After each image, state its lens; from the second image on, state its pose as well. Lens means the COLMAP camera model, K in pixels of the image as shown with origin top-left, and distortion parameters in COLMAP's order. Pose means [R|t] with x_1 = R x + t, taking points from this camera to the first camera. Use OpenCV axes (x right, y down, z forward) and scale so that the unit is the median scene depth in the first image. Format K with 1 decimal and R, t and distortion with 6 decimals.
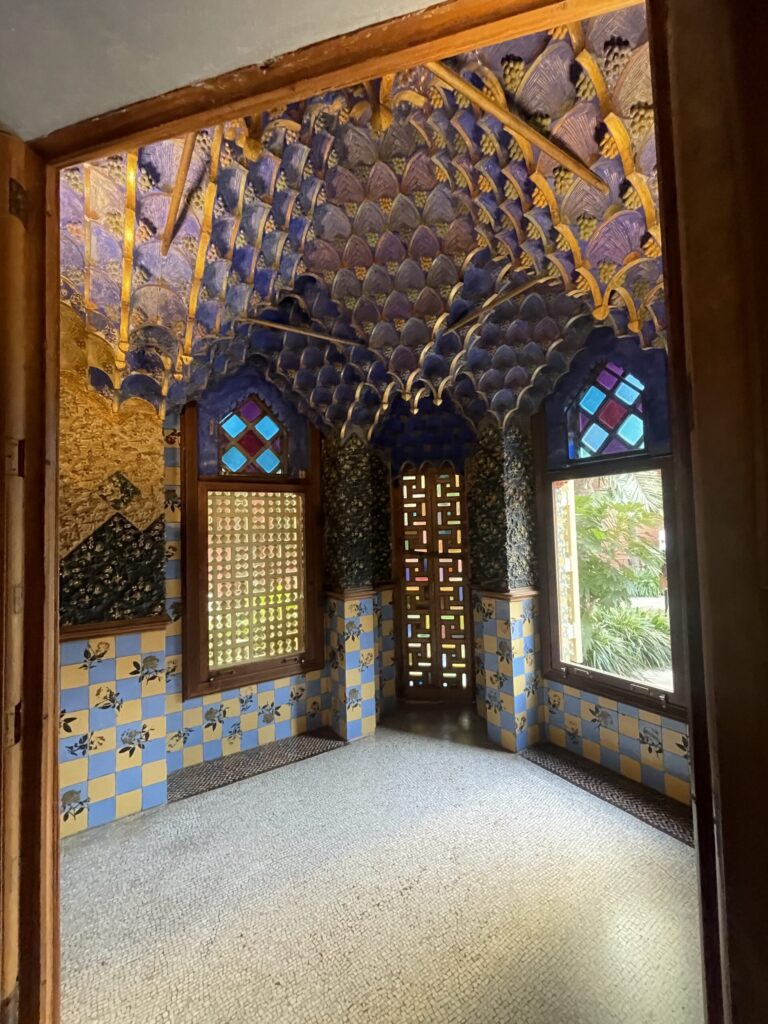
lens RADIAL K [[453.2, 0, 384.0], [0, 453.2, 512.0], [0, 0, 1]] dist [-0.003326, -0.000136]
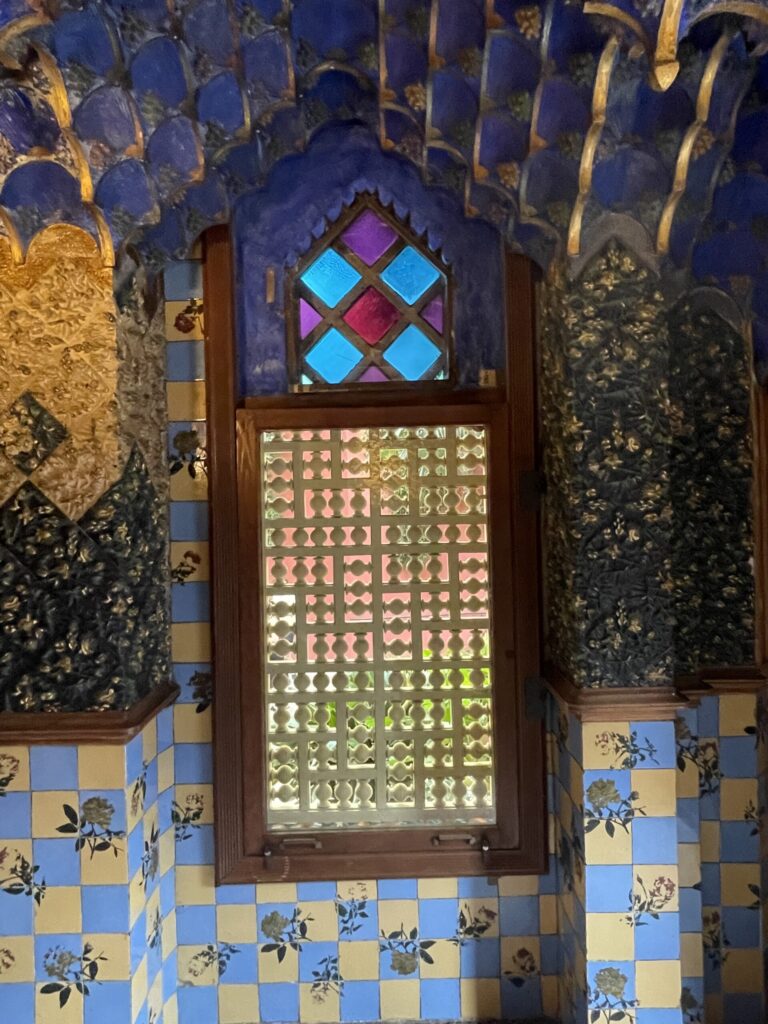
lens RADIAL K [[675.7, 0, 384.0], [0, 675.7, 512.0], [0, 0, 1]] dist [-0.003303, 0.002856]
pose [[0.834917, 0.005354, -0.550349, 0.076643], [0.019083, 0.999070, 0.038669, 0.010642], [0.550044, -0.042787, 0.834039, 0.504671]]
